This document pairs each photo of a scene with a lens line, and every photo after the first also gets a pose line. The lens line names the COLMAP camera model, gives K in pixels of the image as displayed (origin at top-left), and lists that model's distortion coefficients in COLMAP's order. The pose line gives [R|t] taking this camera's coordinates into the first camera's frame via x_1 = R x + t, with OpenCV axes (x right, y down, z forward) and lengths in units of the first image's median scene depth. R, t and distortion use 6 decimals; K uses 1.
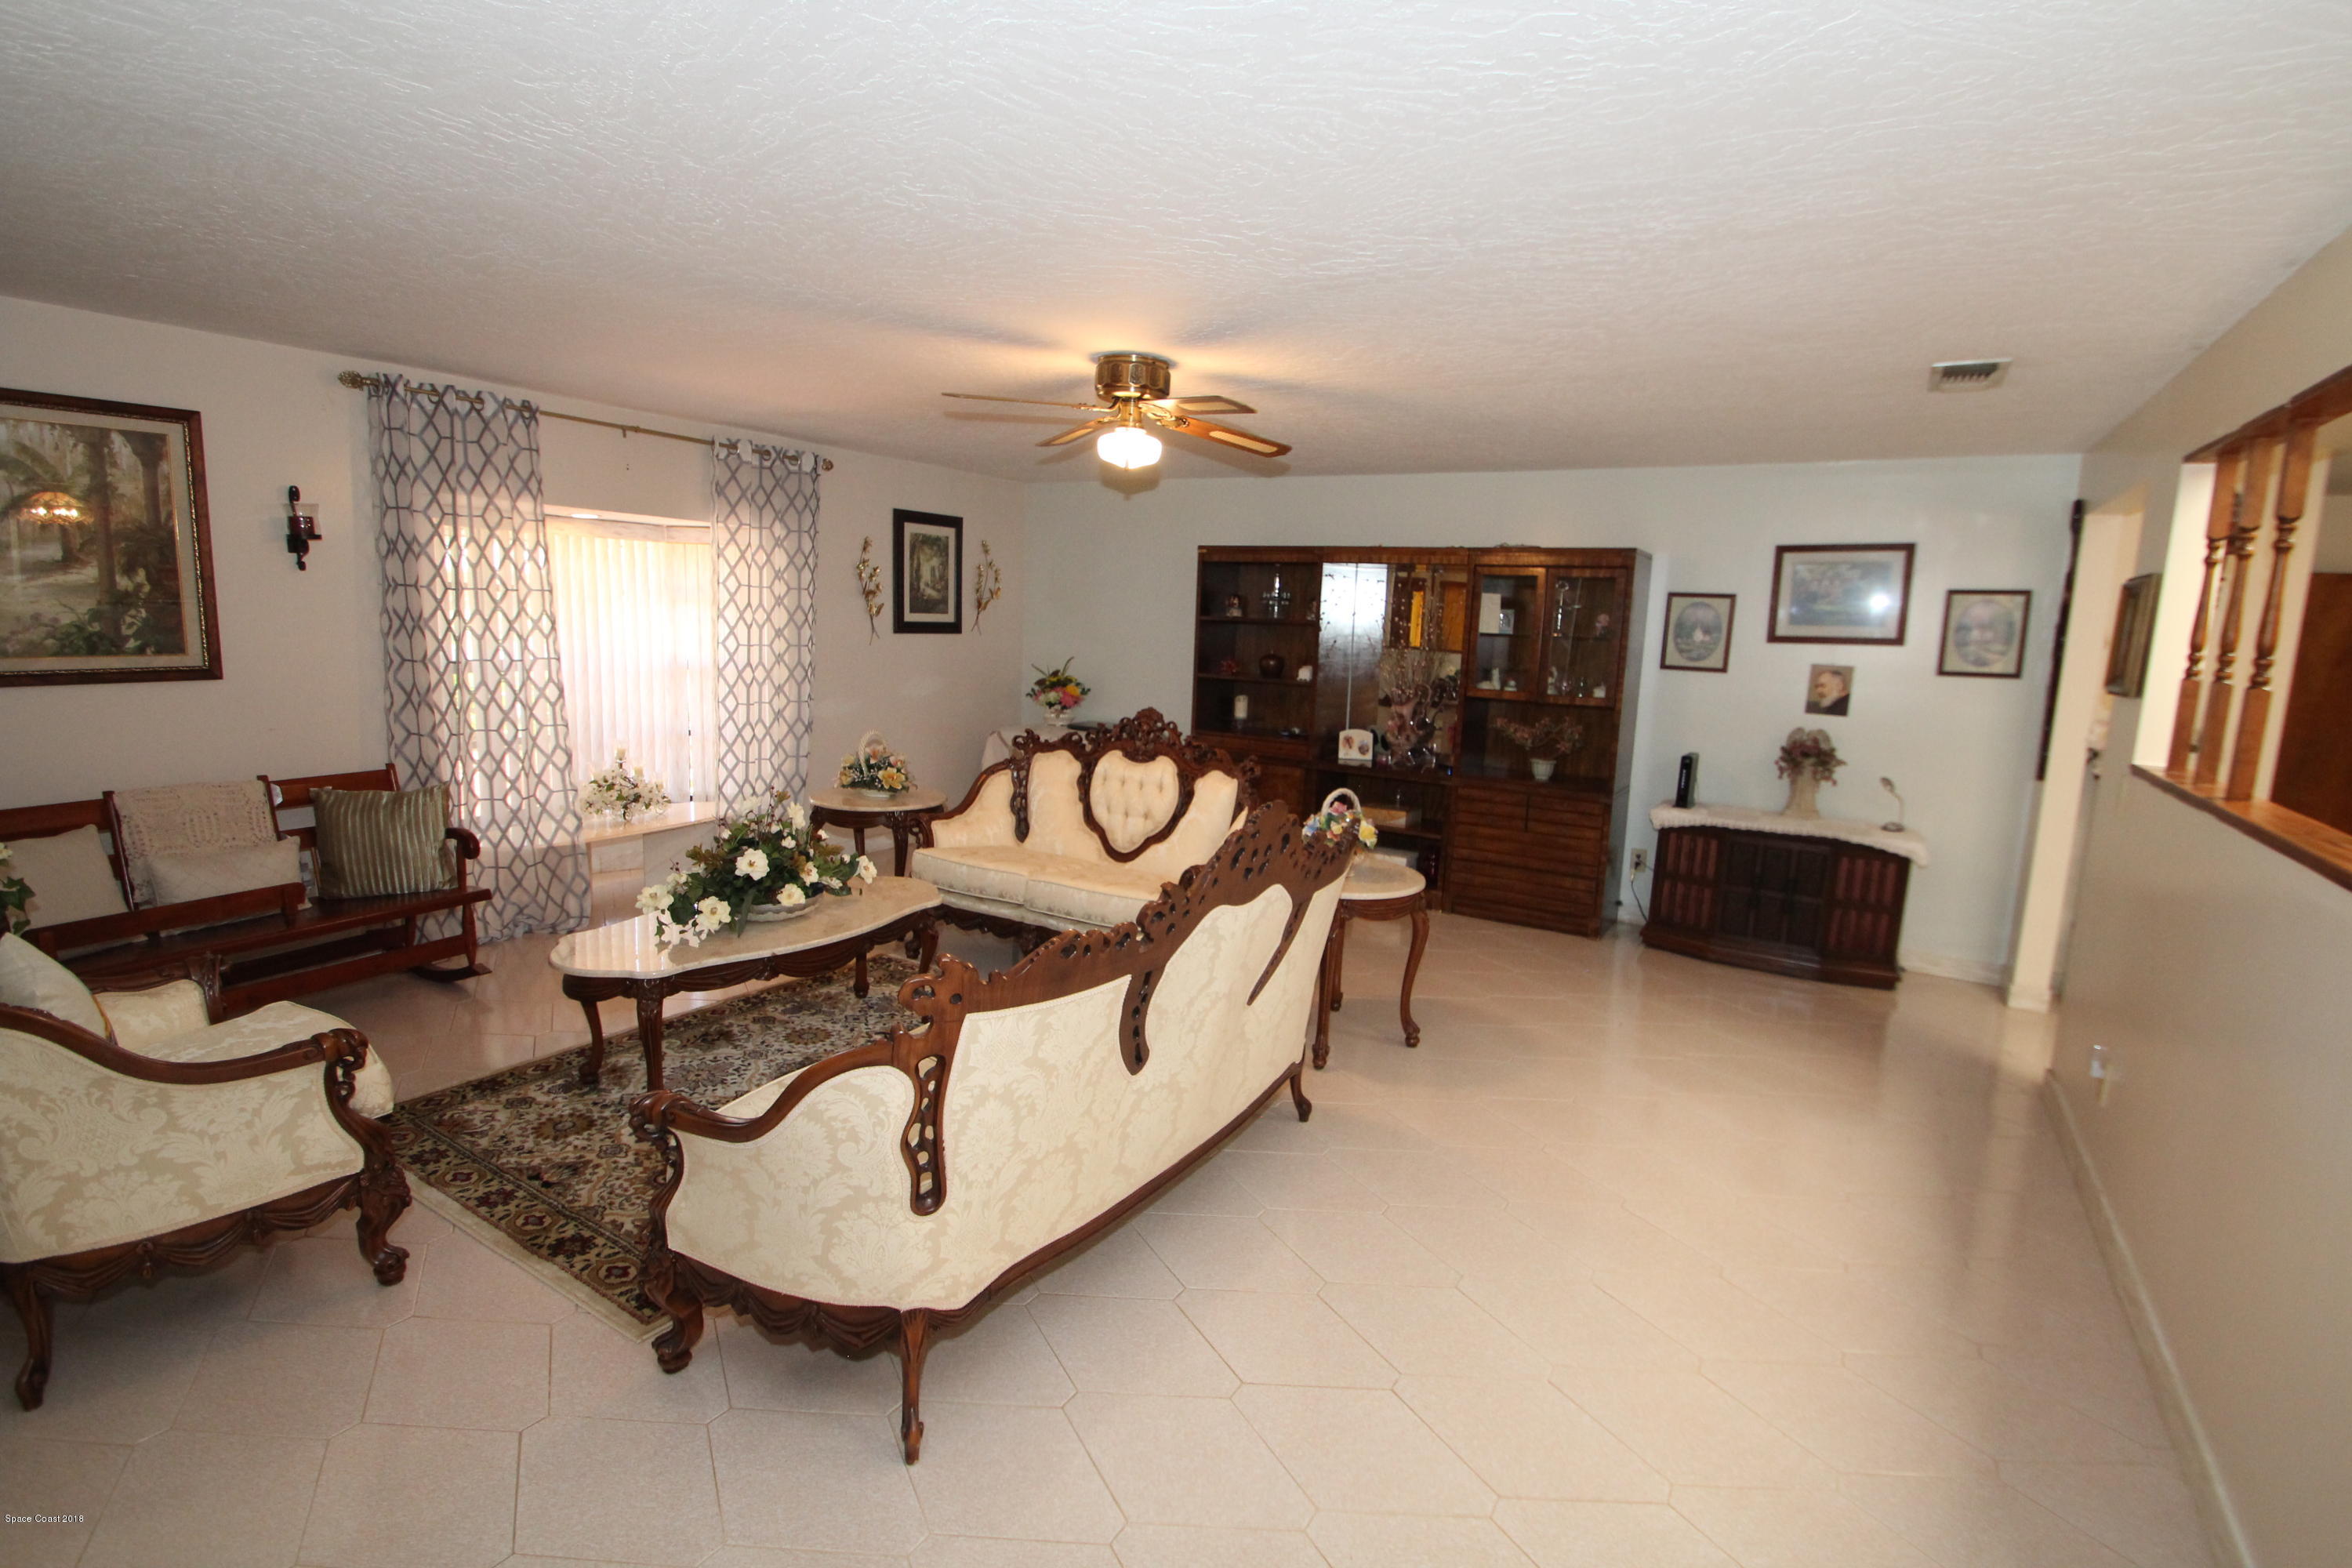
lens RADIAL K [[1103.9, 0, 1189.0], [0, 1103.9, 775.5], [0, 0, 1]] dist [0.009558, -0.013507]
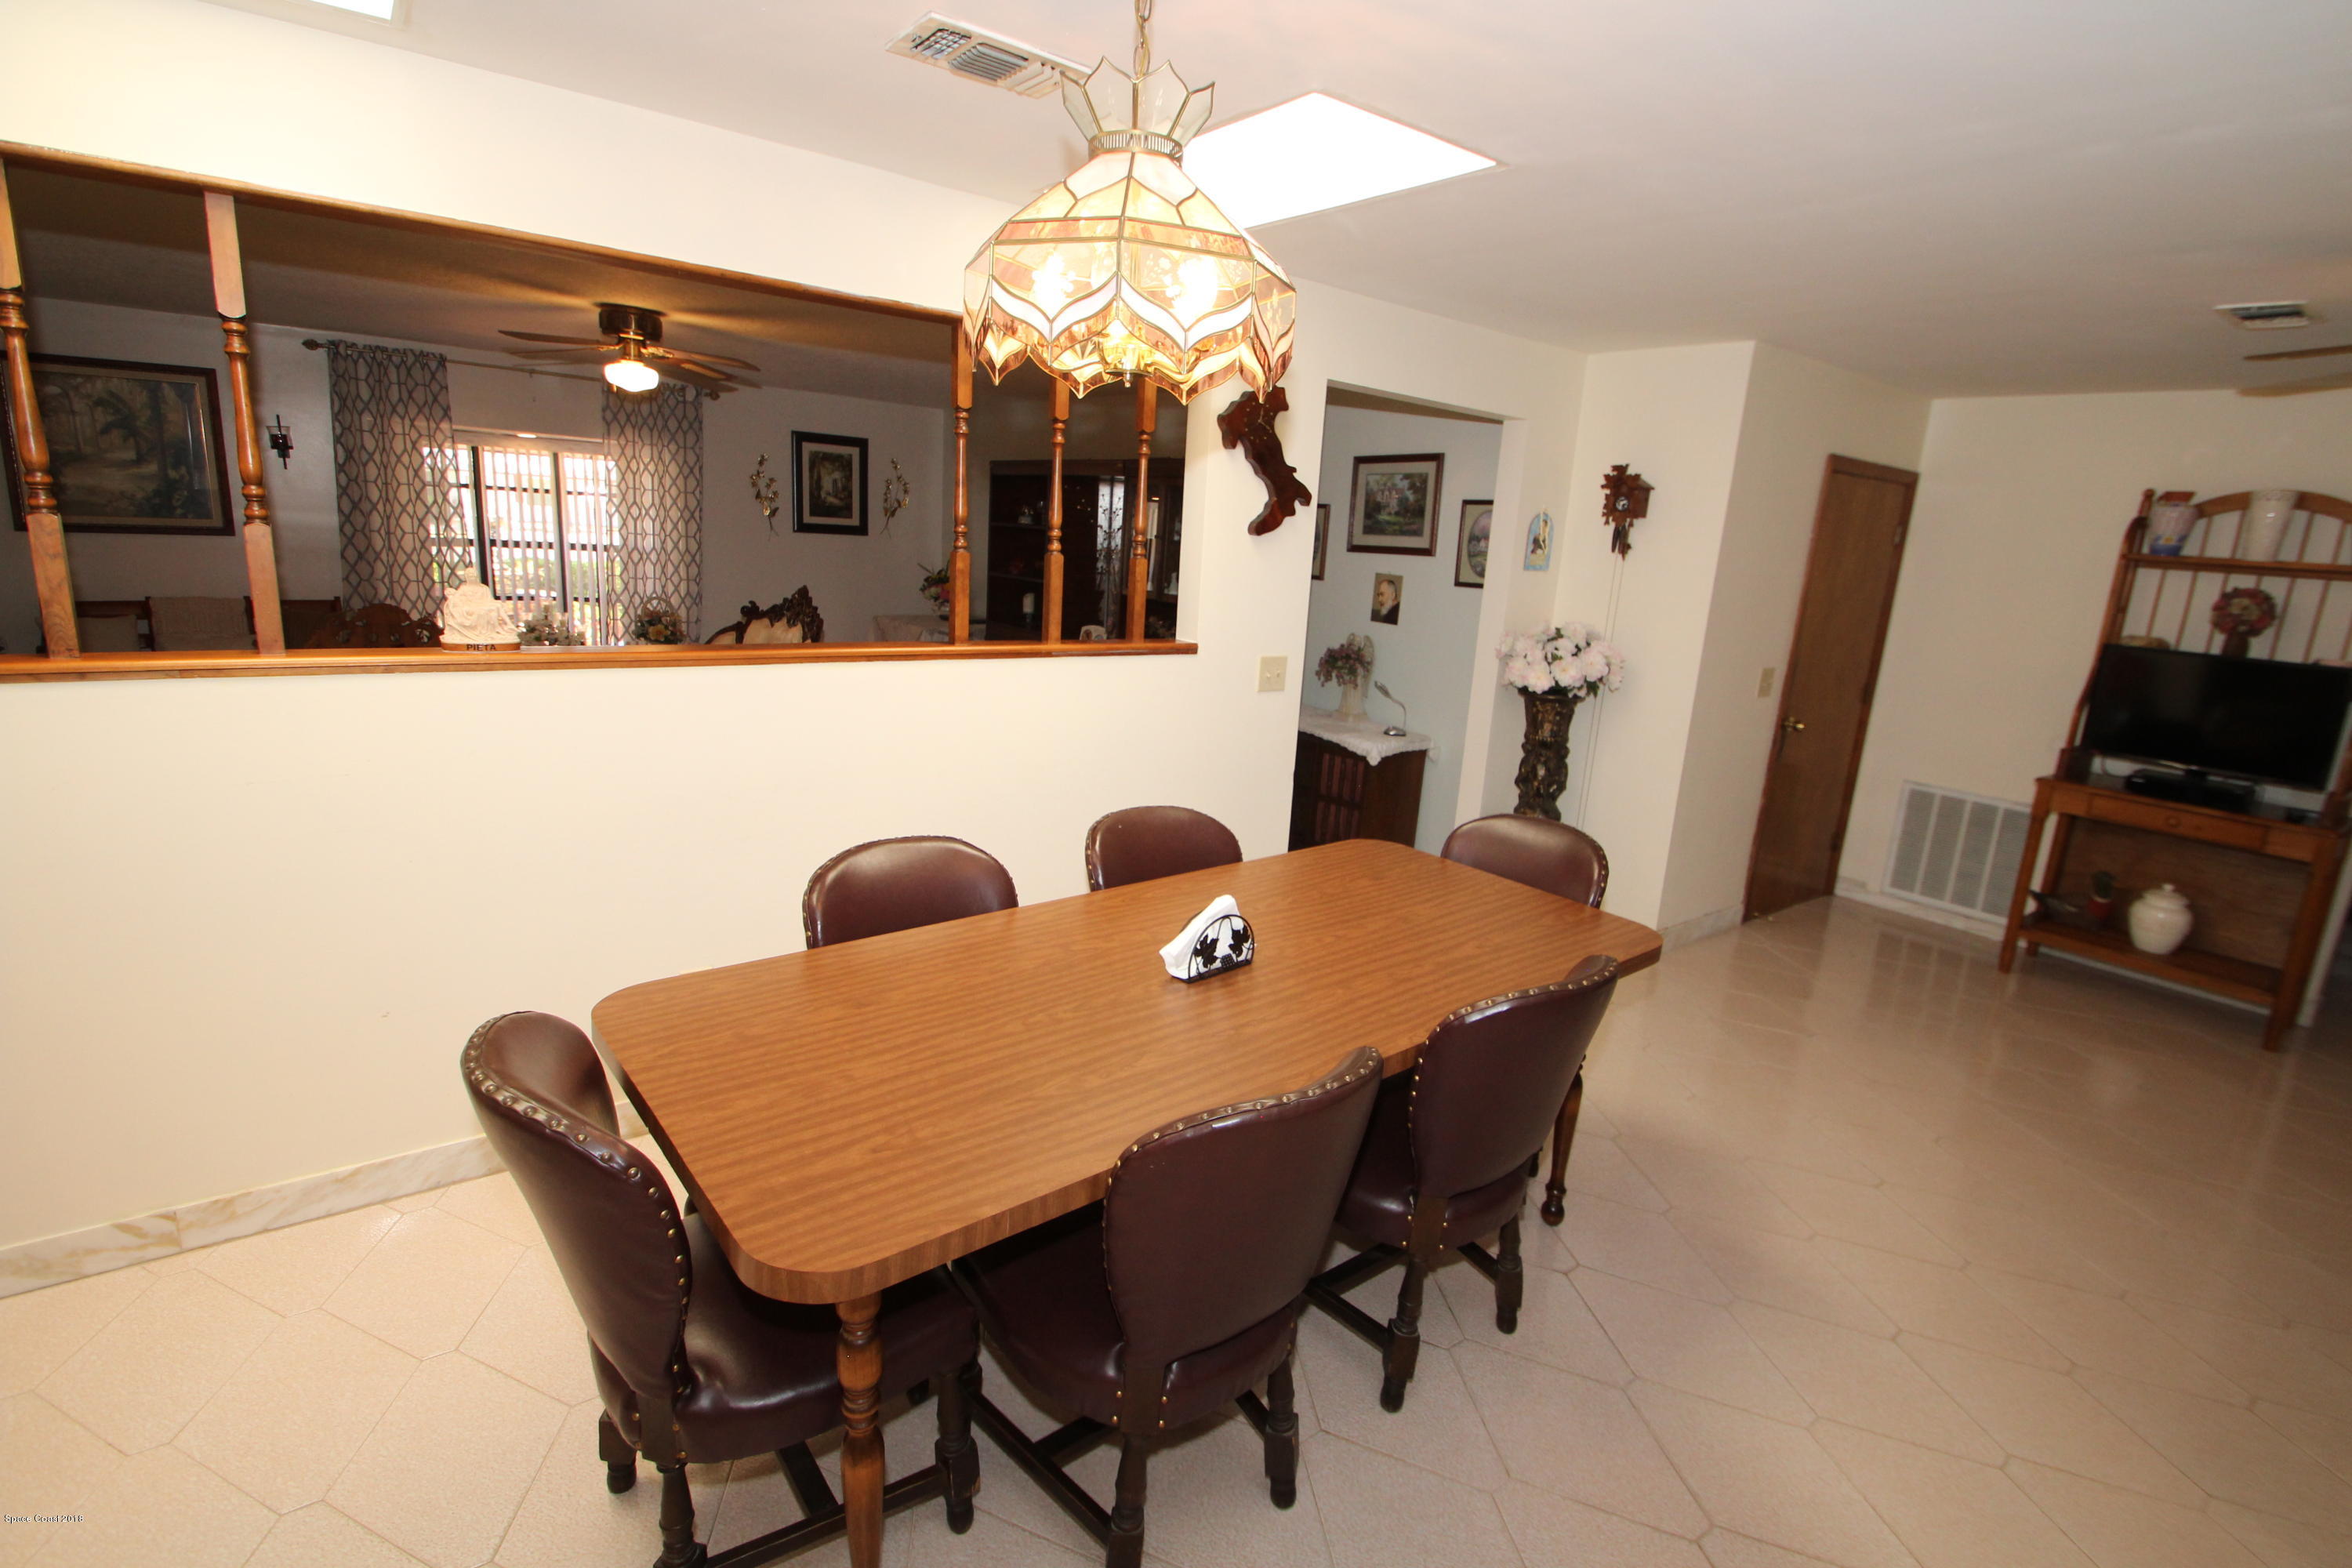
lens RADIAL K [[1092.4, 0, 1201.5], [0, 1092.4, 775.0], [0, 0, 1]] dist [0.001494, -0.012862]
pose [[0.937413, 0.098253, -0.334070, 0.834519], [-0.079952, 0.994467, 0.068133, 0.032874], [0.338916, -0.037159, 0.940083, -0.024800]]
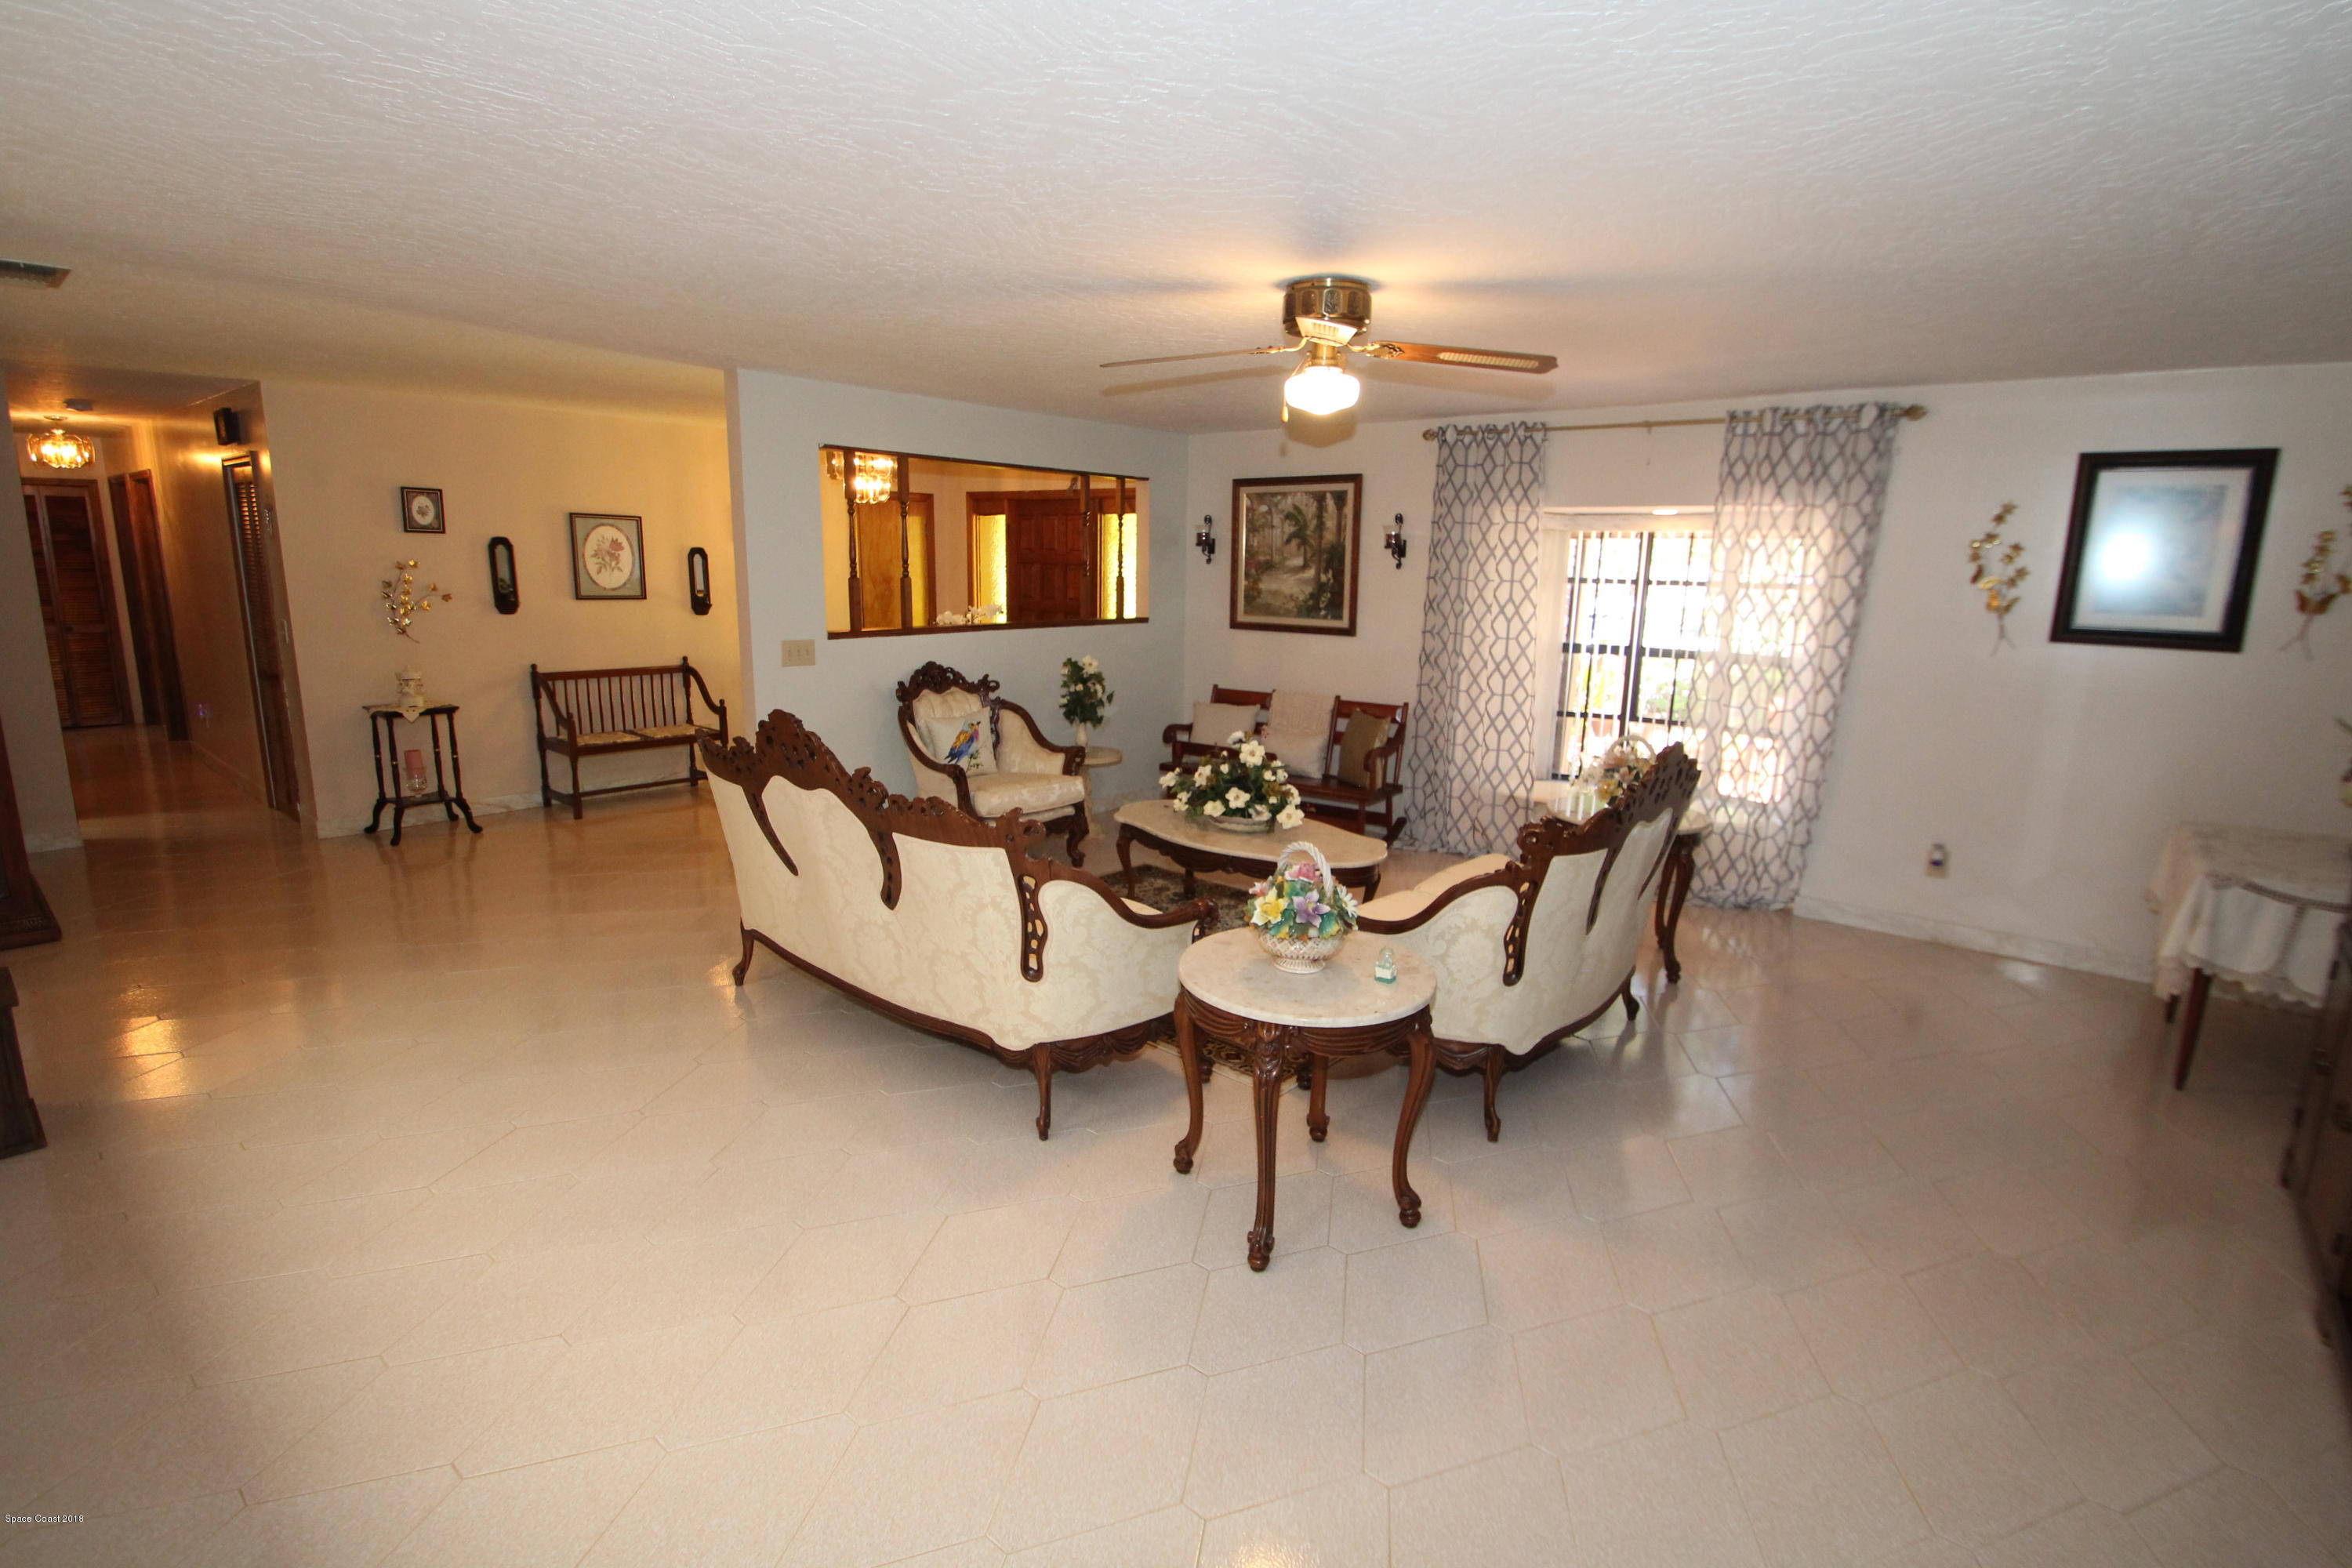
lens RADIAL K [[1106.0, 0, 1181.3], [0, 1106.0, 774.0], [0, 0, 1]] dist [0.002751, 0.000383]
pose [[-0.163693, 0.148796, -0.975225, 0.655062], [-0.173121, 0.968886, 0.176888, -0.110239], [0.971202, 0.197788, -0.132840, 0.822157]]
